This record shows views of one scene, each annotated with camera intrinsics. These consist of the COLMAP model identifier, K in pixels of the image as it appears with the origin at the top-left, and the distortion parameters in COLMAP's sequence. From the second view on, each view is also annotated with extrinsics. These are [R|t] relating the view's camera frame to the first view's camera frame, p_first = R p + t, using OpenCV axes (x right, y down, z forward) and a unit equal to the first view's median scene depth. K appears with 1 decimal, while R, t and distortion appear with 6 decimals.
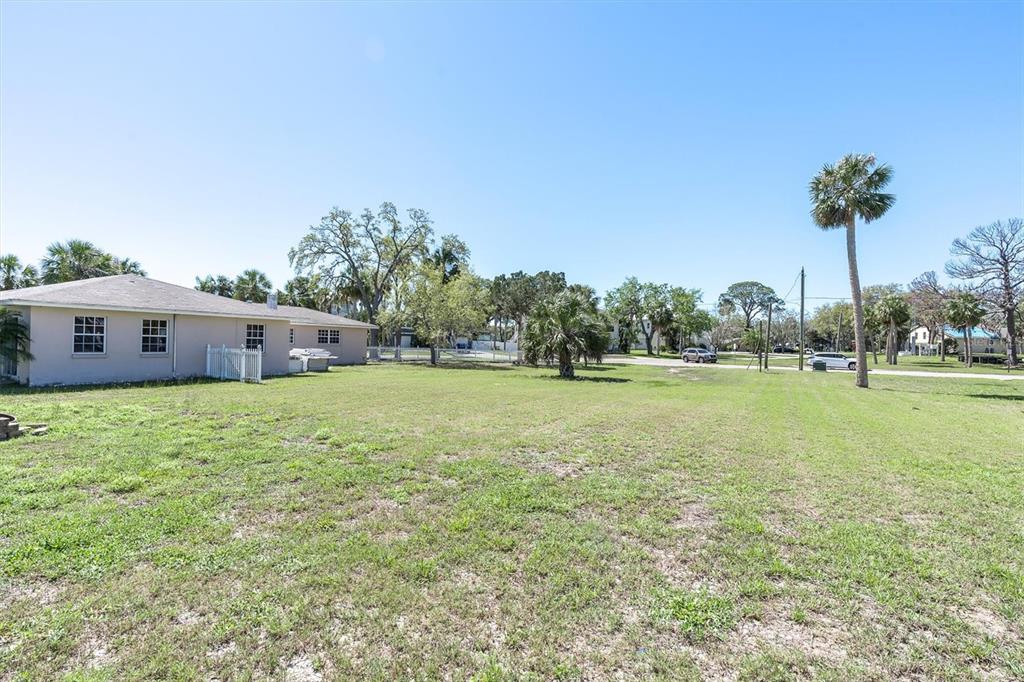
lens RADIAL K [[466.0, 0, 509.2], [0, 466.0, 342.2], [0, 0, 1]] dist [-0.001171, 0.000480]
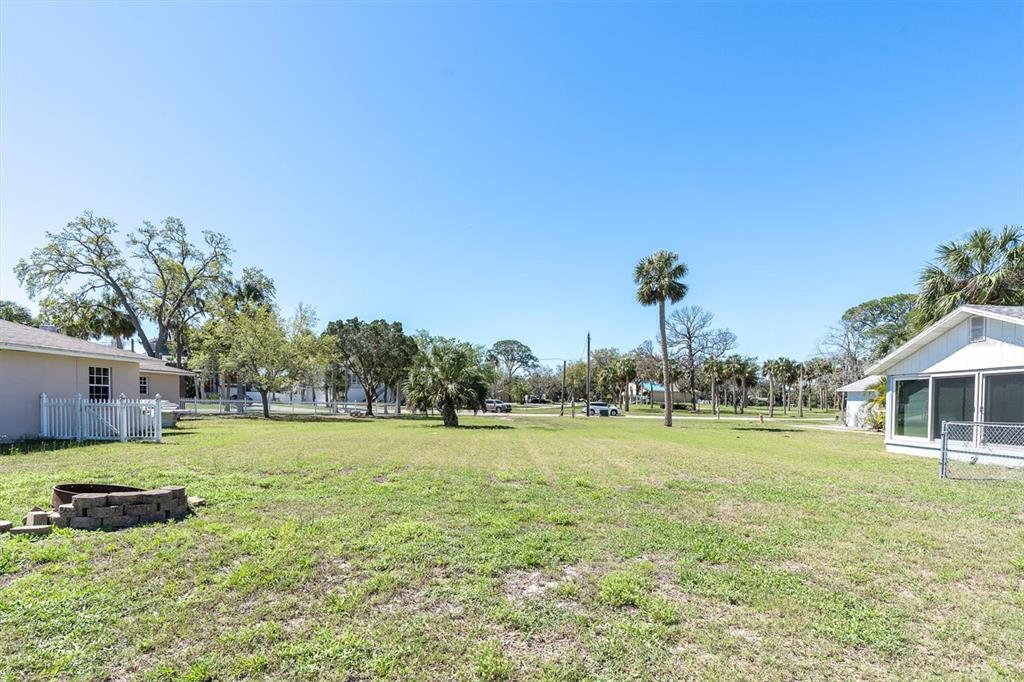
lens RADIAL K [[468.6, 0, 511.6], [0, 468.6, 406.7], [0, 0, 1]] dist [0.000650, 0.000289]
pose [[0.883075, -0.011624, 0.469089, -0.133201], [-0.000967, 0.999646, 0.026590, 0.001907], [-0.469232, -0.023935, 0.882751, 0.009821]]
